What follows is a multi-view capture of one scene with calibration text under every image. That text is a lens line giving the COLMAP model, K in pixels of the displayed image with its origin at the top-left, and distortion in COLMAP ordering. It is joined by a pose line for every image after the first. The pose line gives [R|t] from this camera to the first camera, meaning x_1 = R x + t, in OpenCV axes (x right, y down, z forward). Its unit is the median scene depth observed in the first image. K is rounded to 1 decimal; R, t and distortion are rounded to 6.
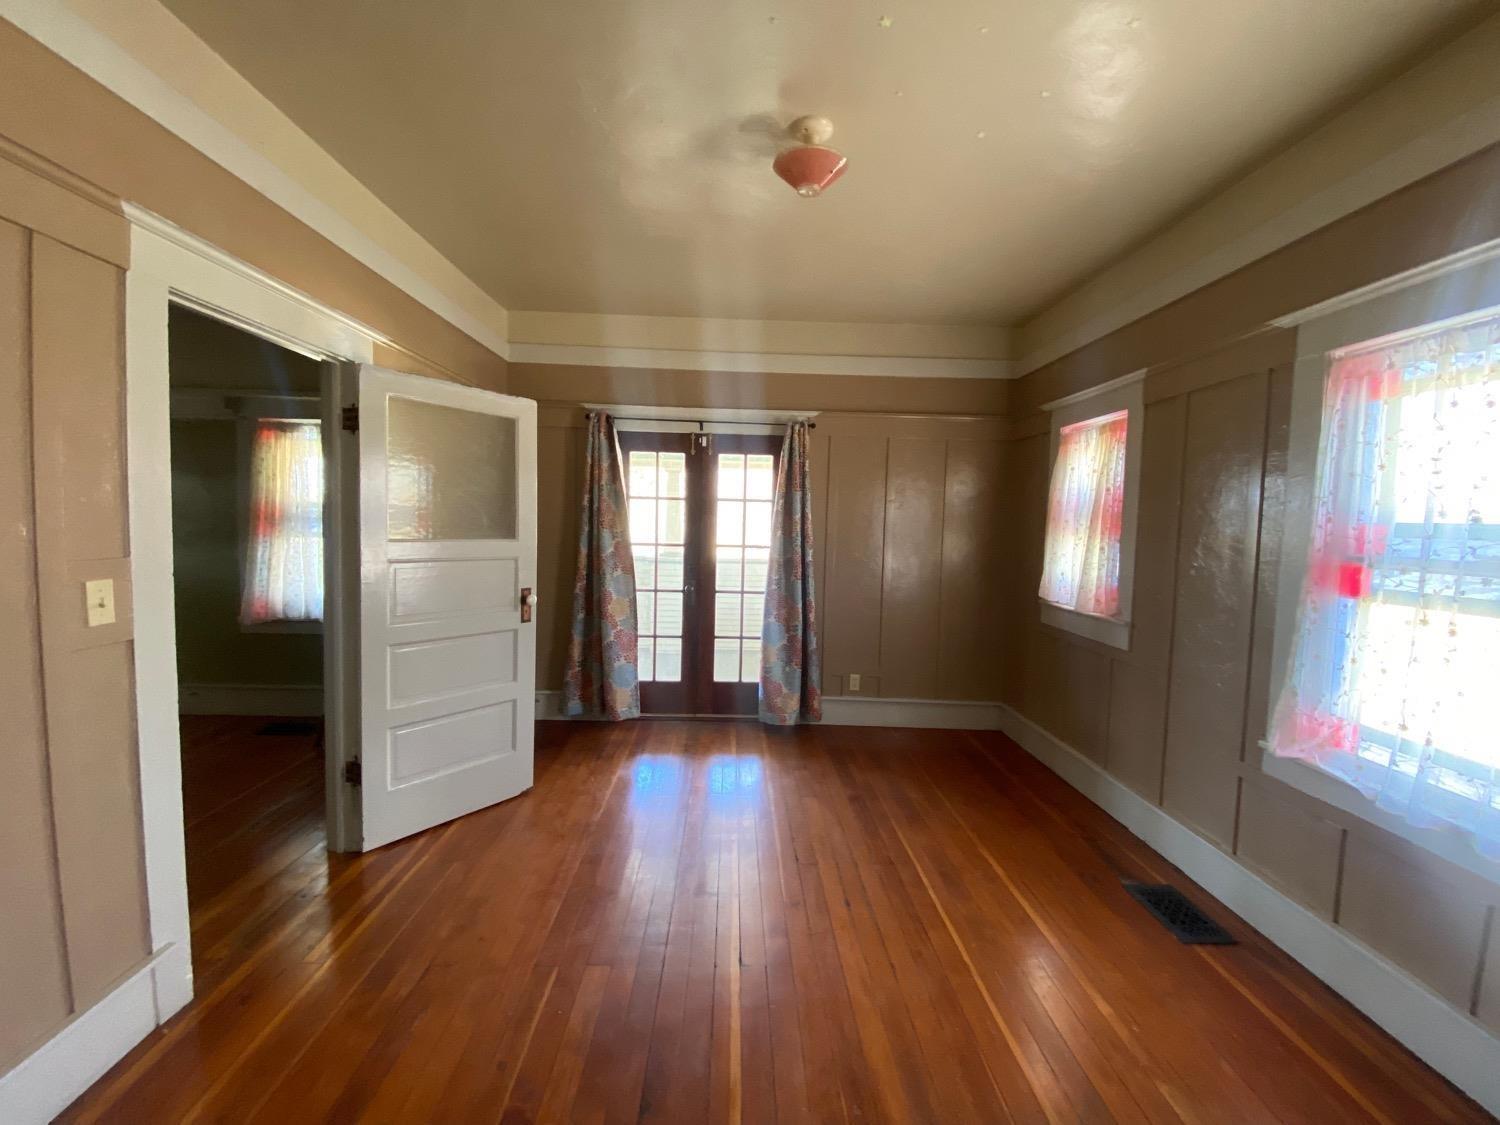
lens RADIAL K [[603.7, 0, 748.8], [0, 603.7, 556.9], [0, 0, 1]] dist [0.026594, -0.022205]
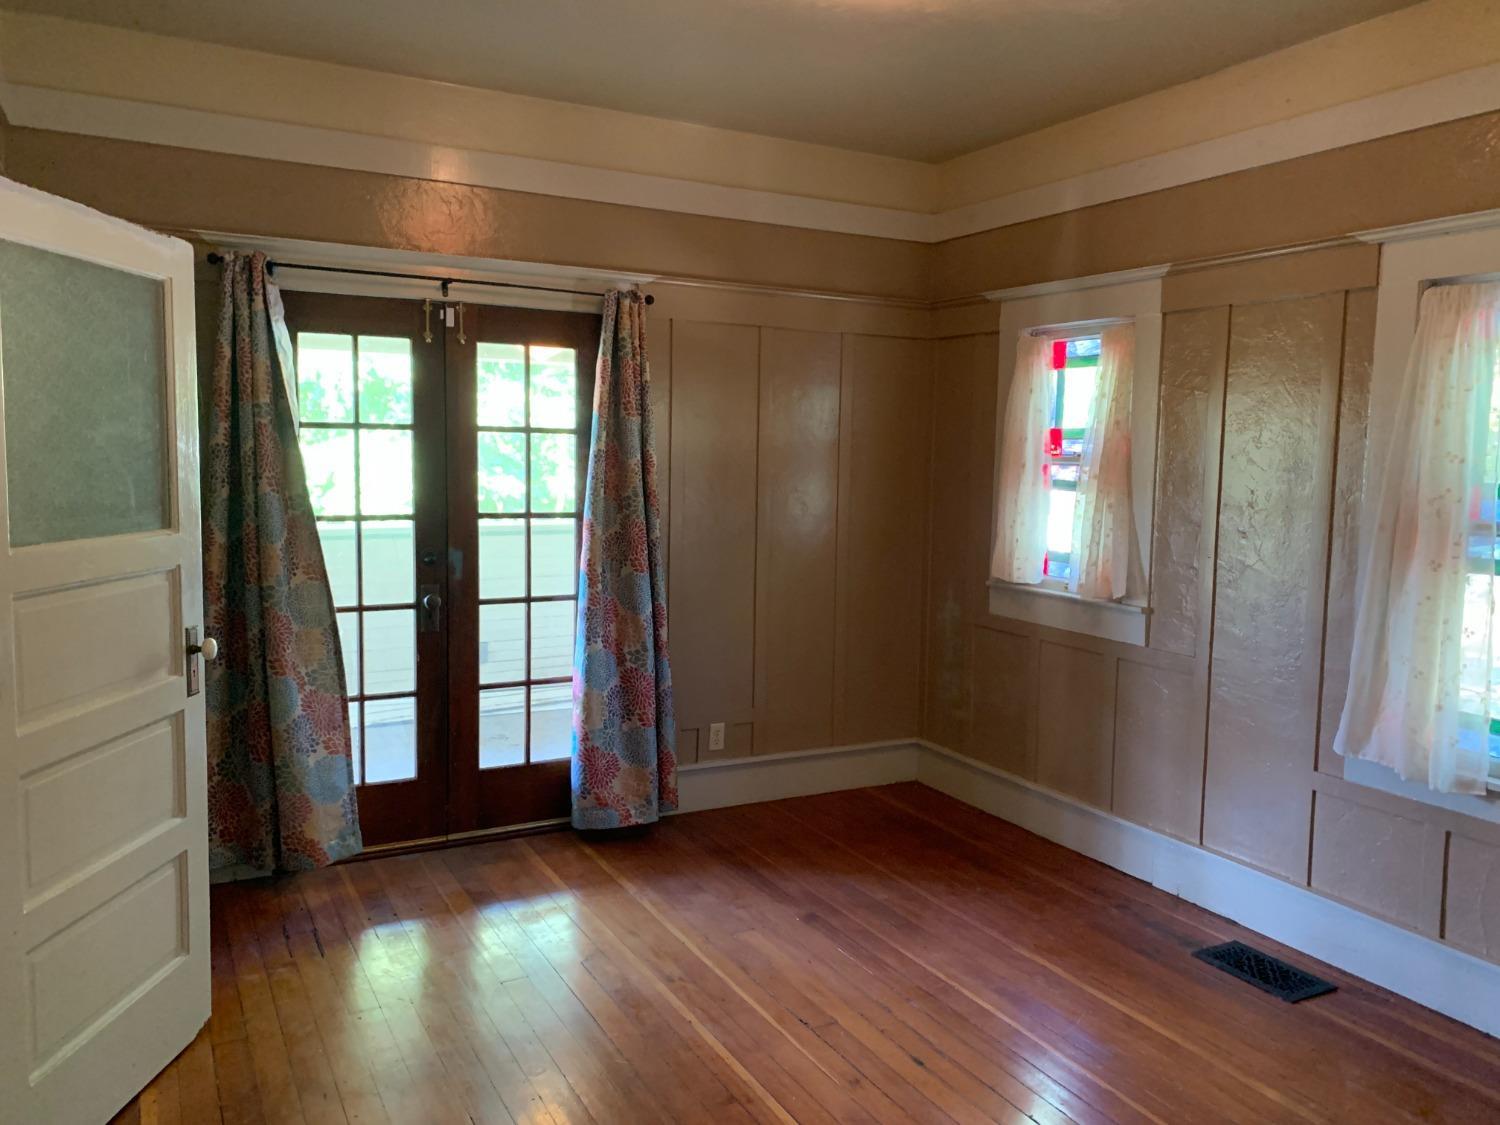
lens RADIAL K [[1144.5, 0, 755.8], [0, 1144.5, 549.1], [0, 0, 1]] dist [0.088668, -0.140426]
pose [[0.887784, -0.049230, 0.457619, -0.311658], [0.028524, 0.998237, 0.052052, -0.036005], [-0.459375, -0.033158, 0.887623, -0.015332]]
